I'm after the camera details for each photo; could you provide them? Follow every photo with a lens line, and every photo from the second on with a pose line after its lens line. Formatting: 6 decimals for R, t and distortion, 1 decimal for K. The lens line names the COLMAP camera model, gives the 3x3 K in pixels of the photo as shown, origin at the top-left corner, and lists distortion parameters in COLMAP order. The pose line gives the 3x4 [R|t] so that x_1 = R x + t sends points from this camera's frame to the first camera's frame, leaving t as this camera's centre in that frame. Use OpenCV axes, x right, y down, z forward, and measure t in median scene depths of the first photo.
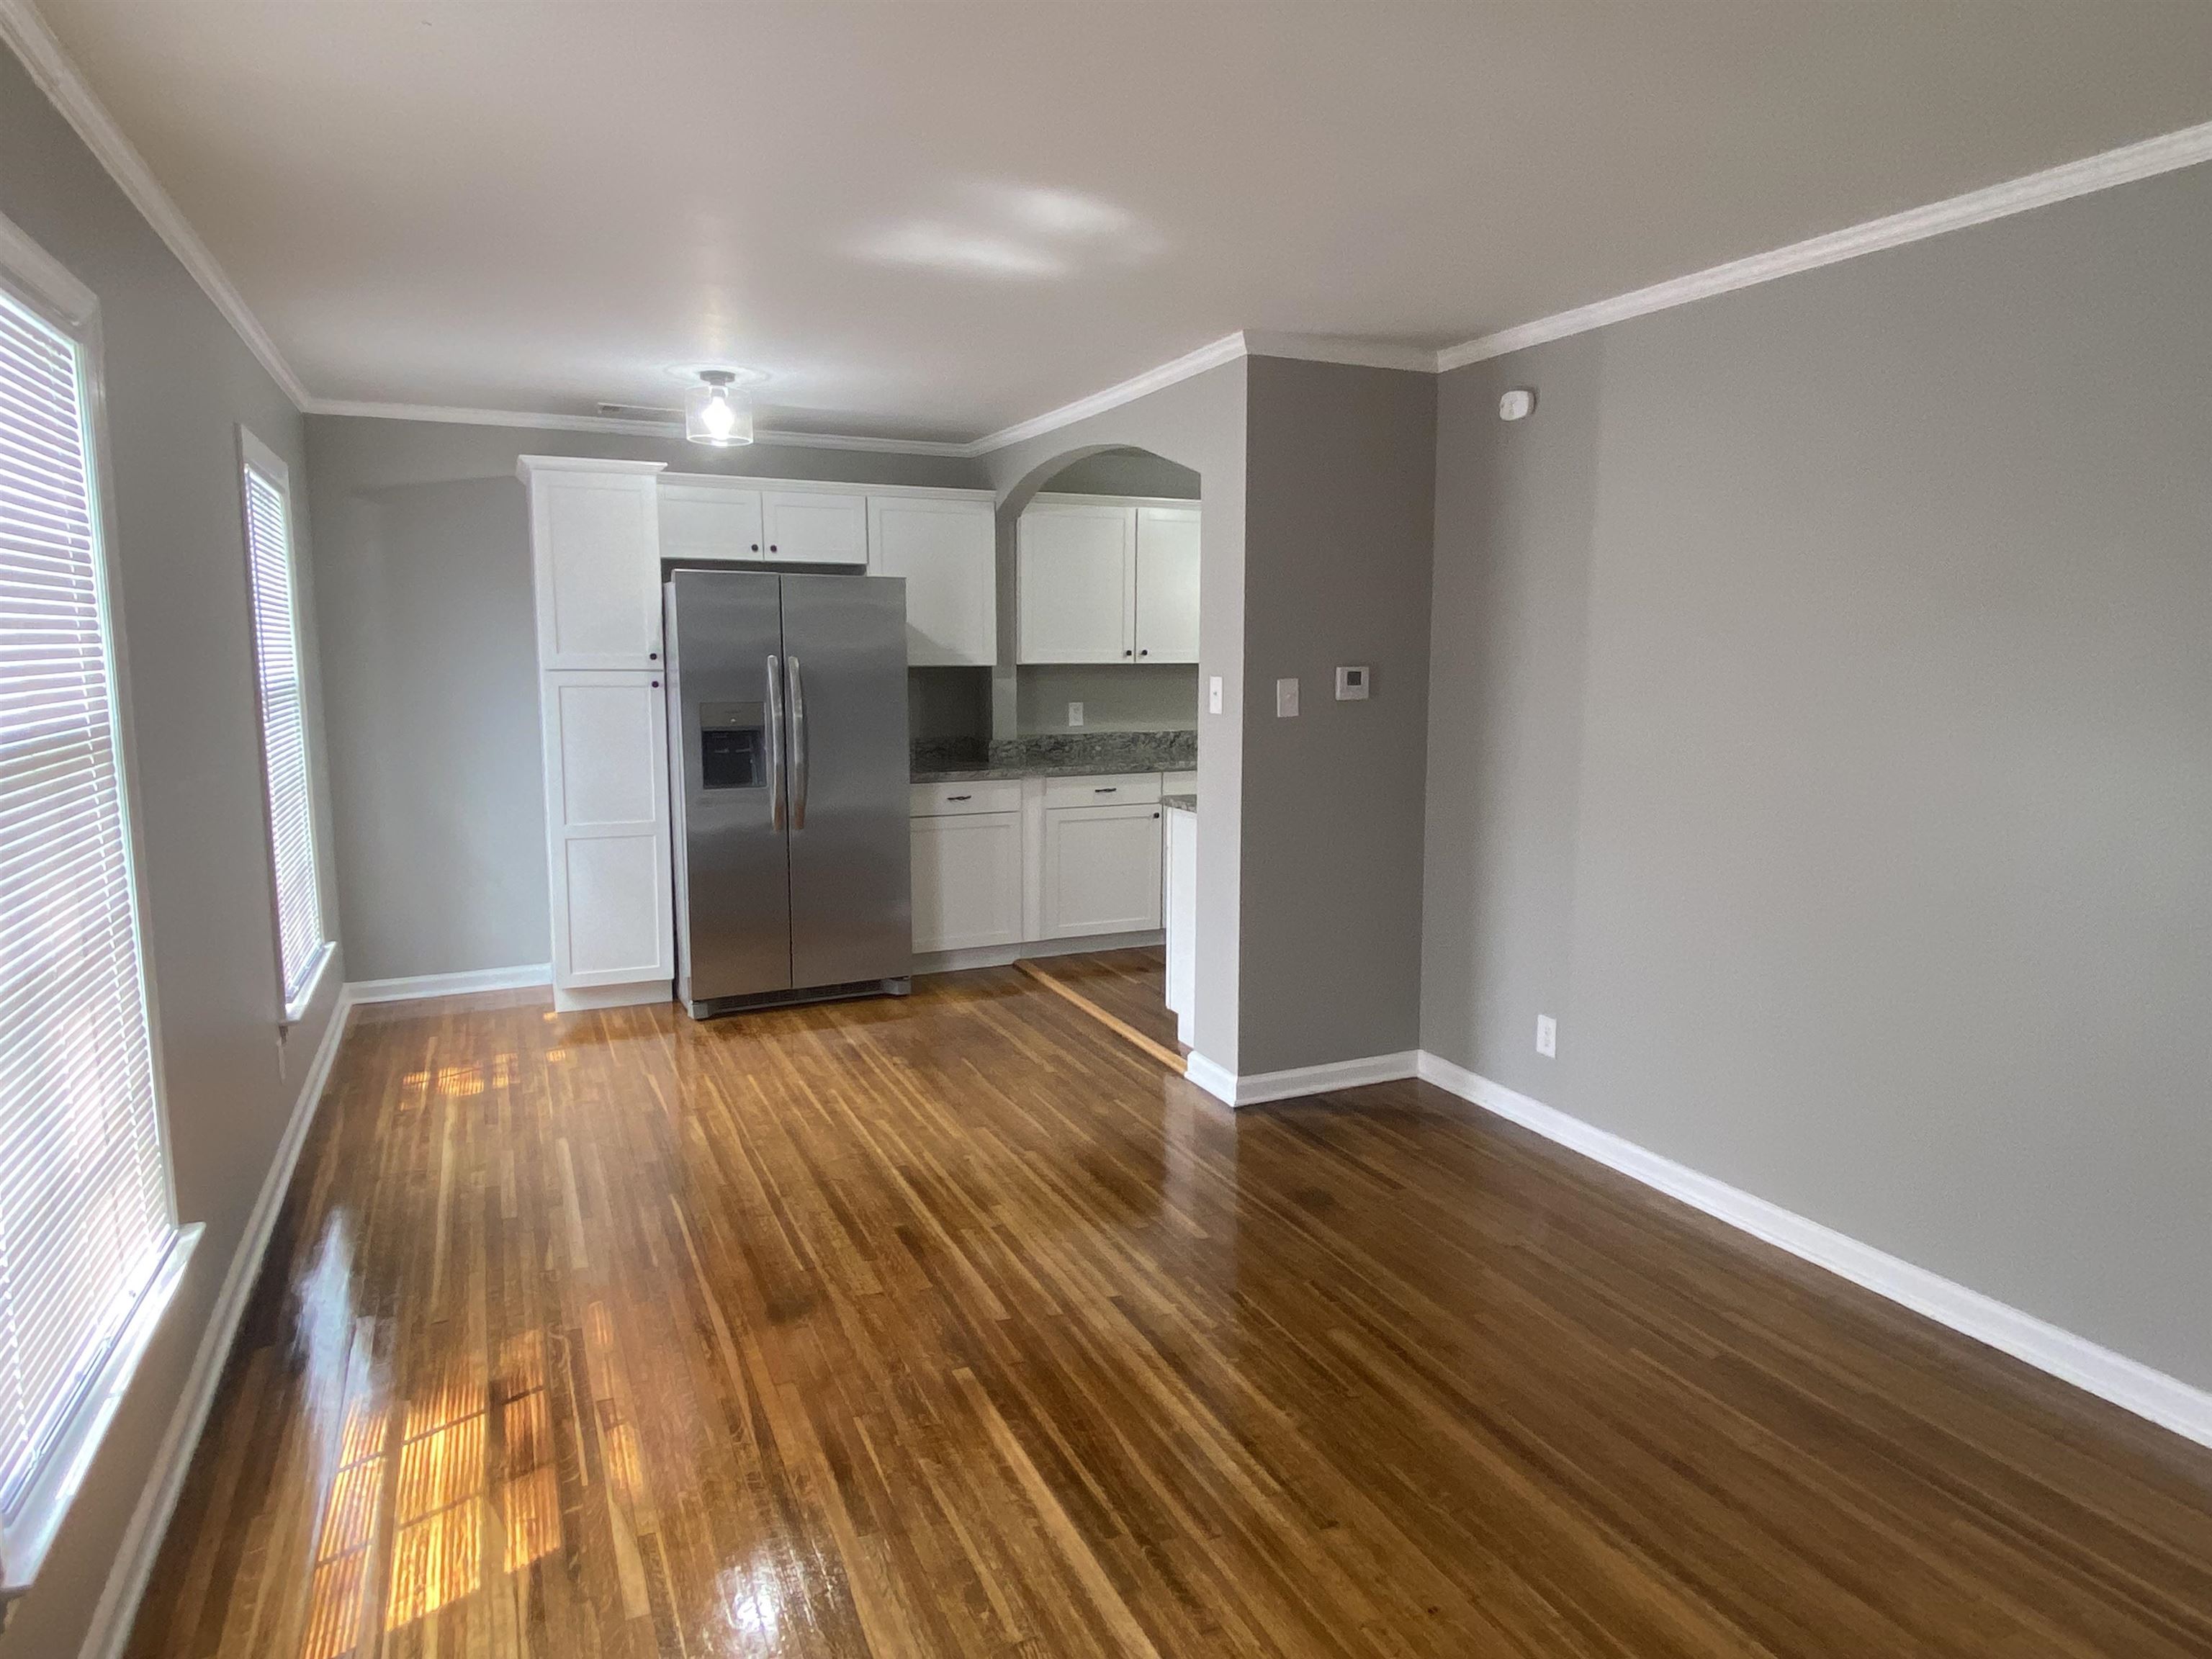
lens RADIAL K [[1321.5, 0, 1103.0], [0, 1321.5, 802.5], [0, 0, 1]] dist [0.043052, -0.042240]
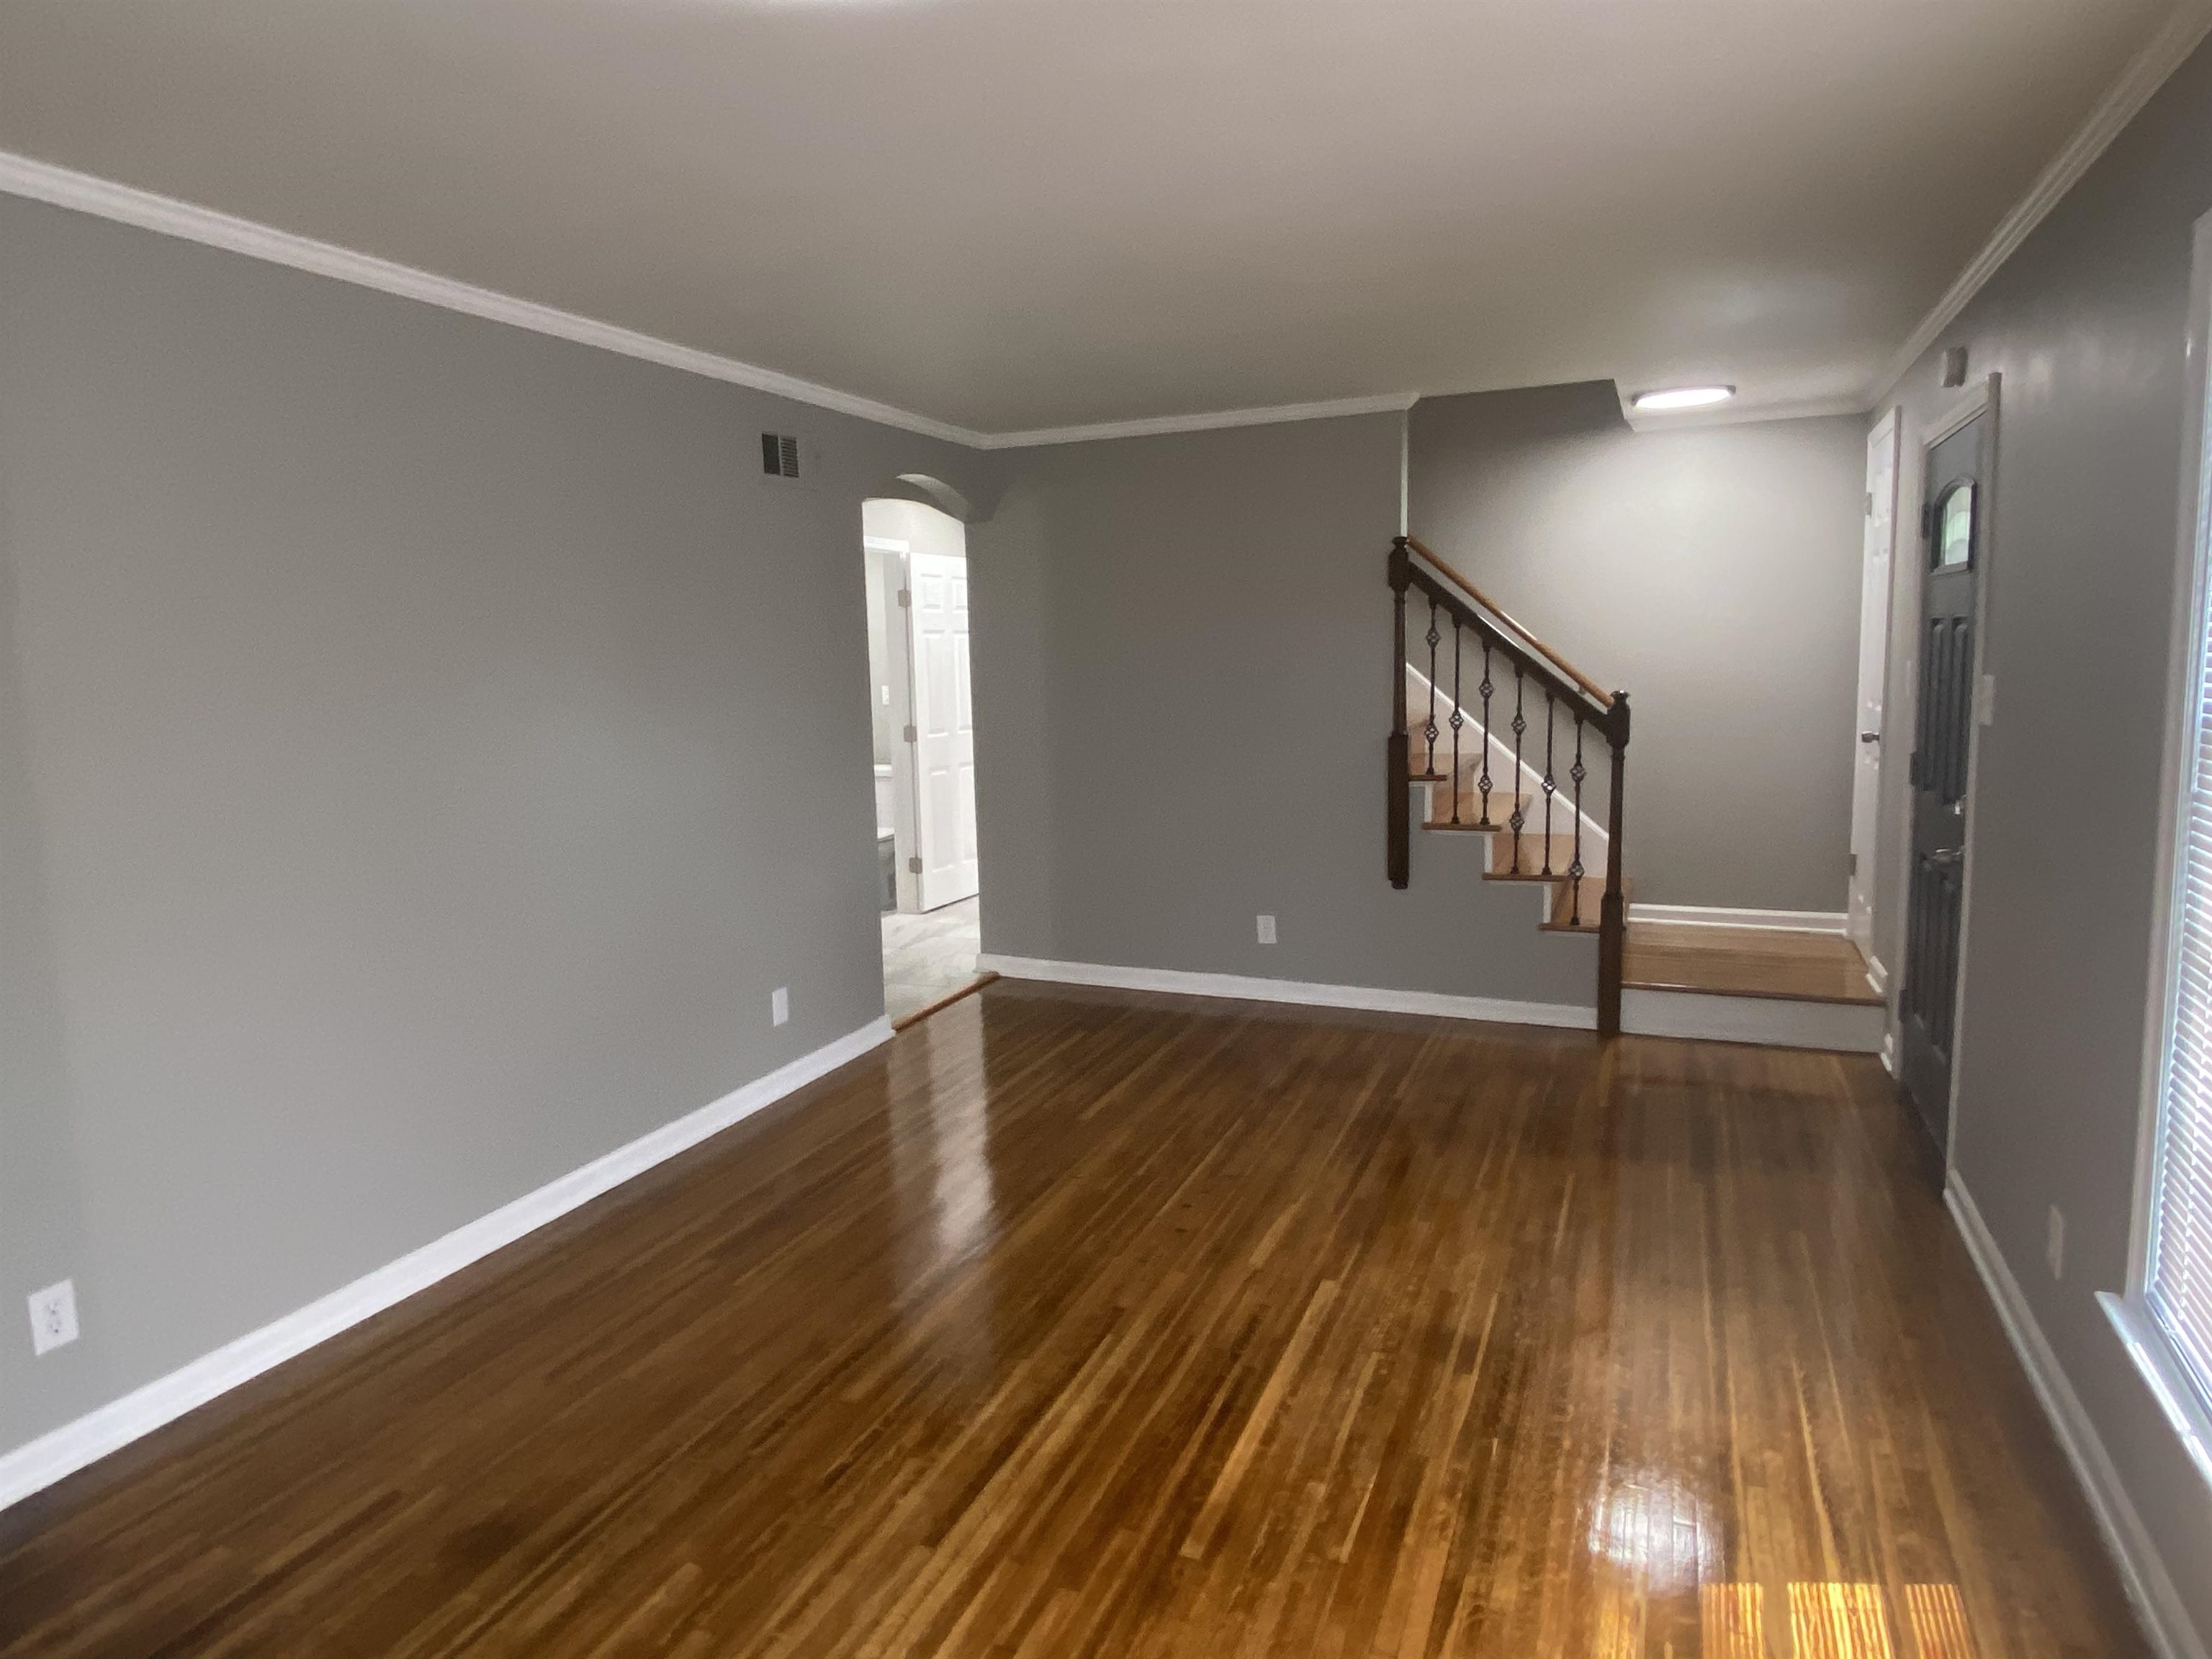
lens RADIAL K [[1321.5, 0, 1103.0], [0, 1321.5, 802.5], [0, 0, 1]] dist [0.043052, -0.042240]
pose [[-0.670240, -0.071109, 0.738730, -0.686250], [0.118126, 0.972487, 0.200784, -0.194585], [-0.732683, 0.221837, -0.643400, 1.579773]]
